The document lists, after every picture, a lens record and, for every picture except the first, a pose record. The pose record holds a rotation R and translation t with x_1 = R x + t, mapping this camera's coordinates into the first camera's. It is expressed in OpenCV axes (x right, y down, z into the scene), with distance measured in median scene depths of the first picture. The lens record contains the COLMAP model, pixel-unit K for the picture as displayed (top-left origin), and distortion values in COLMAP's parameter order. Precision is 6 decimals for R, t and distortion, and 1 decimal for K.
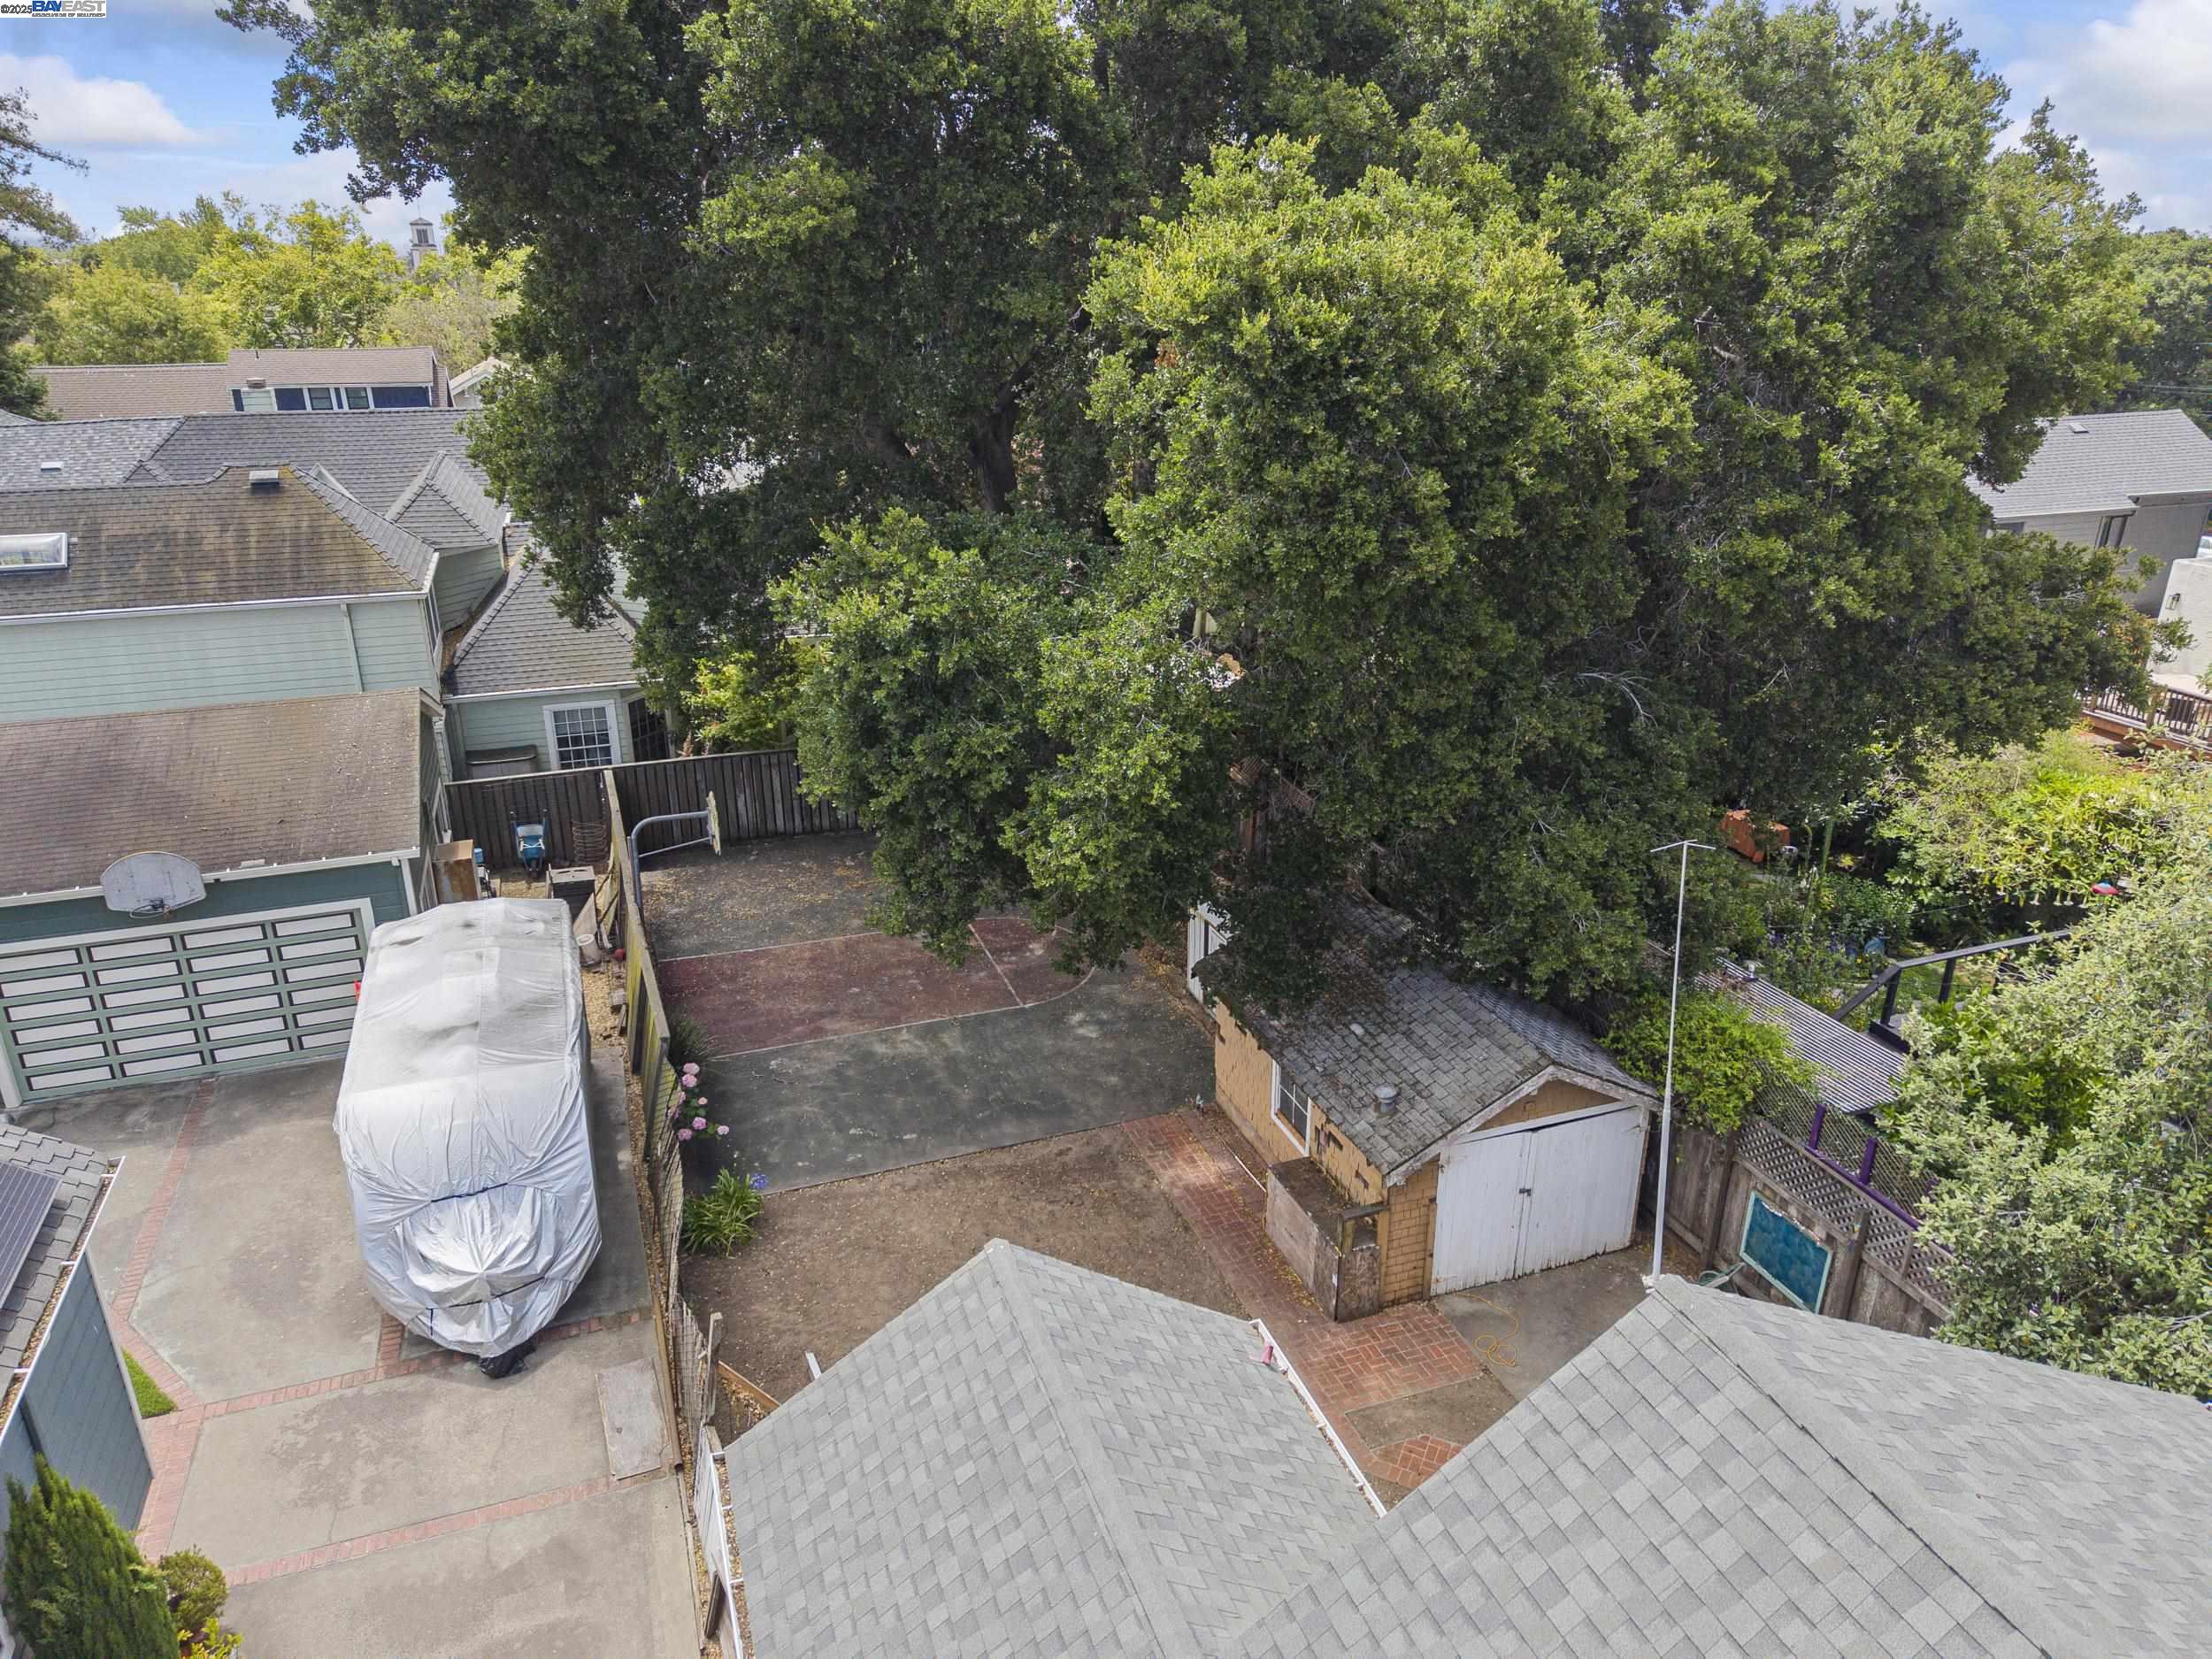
lens RADIAL K [[1480.9, 0, 1106.0], [0, 1480.9, 829.5], [0, 0, 1]] dist [0.020800, 0.000507]
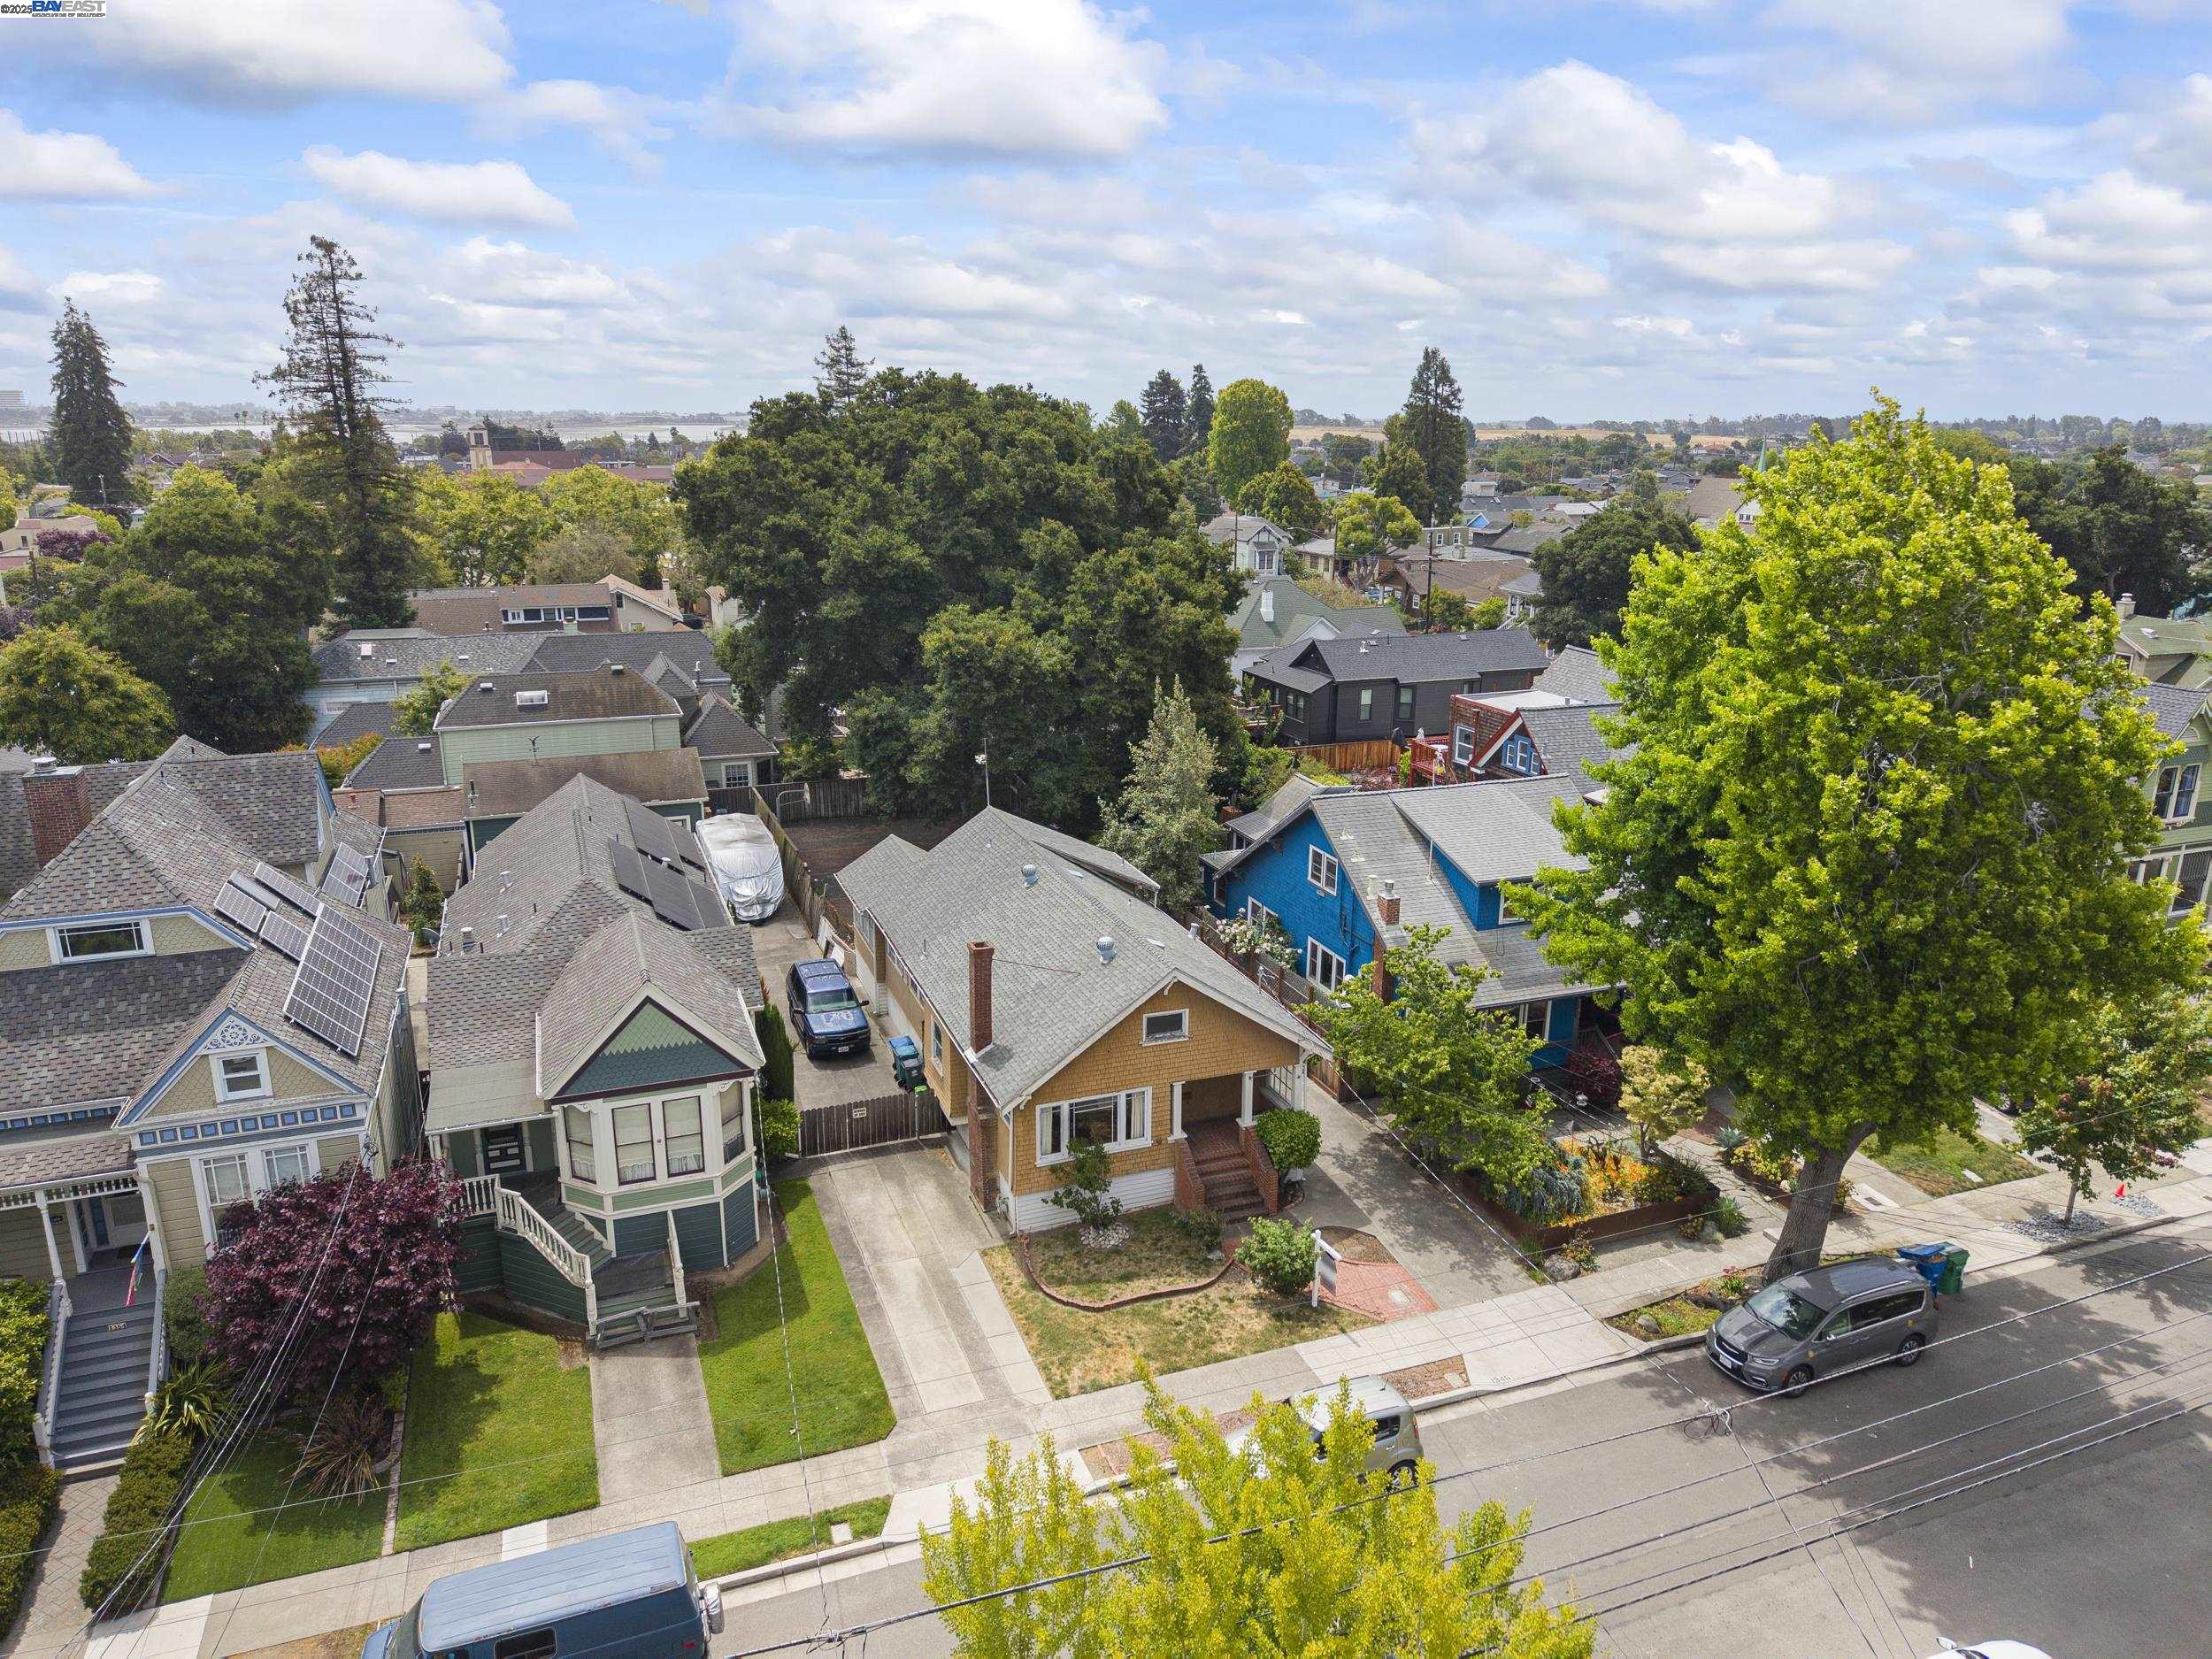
lens RADIAL K [[1480.9, 0, 1106.0], [0, 1480.9, 829.5], [0, 0, 1]] dist [0.020800, 0.000507]
pose [[0.999854, 0.002801, 0.016839, 0.402948], [-0.001098, 0.994951, -0.100360, 0.545069], [-0.017035, 0.100327, 0.994809, -2.835435]]
